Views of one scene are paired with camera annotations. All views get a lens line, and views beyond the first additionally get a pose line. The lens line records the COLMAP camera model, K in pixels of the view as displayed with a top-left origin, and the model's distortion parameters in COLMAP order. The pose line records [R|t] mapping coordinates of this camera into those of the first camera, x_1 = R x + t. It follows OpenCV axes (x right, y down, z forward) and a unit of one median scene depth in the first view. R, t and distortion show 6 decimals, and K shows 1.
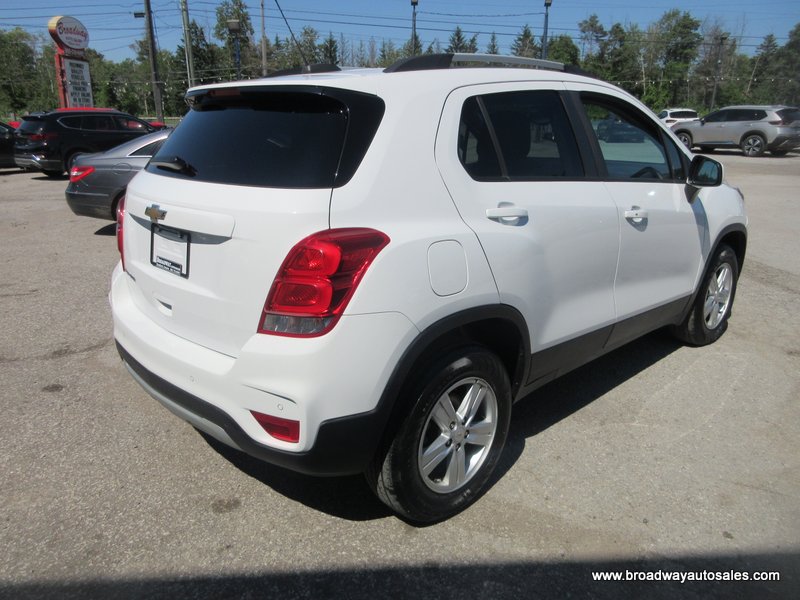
lens RADIAL K [[604.9, 0, 400.3], [0, 604.9, 297.6], [0, 0, 1]] dist [0.010143, 0.000421]
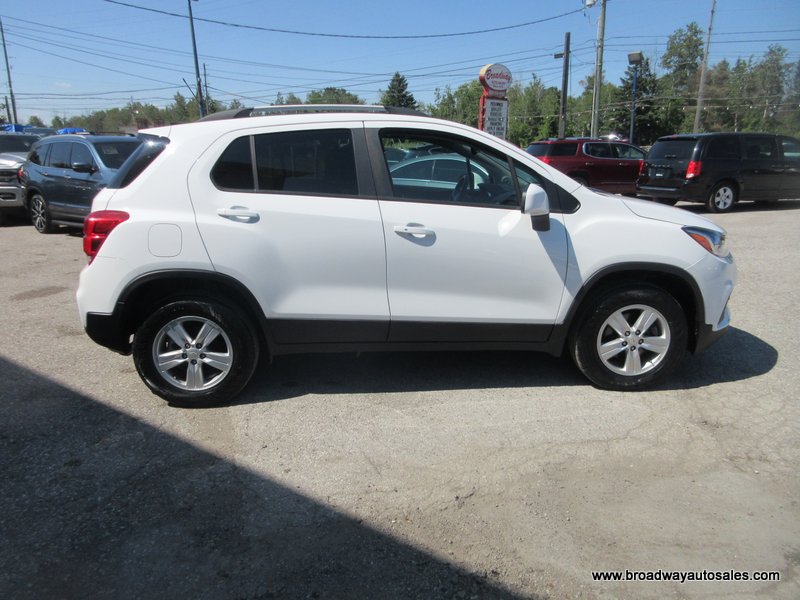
lens RADIAL K [[604.9, 0, 400.3], [0, 604.9, 297.6], [0, 0, 1]] dist [0.010143, 0.000421]
pose [[0.767889, 0.150077, -0.622755, 0.109999], [-0.178213, 0.983839, 0.017349, -0.002573], [0.615295, 0.097661, 0.782224, 0.008124]]
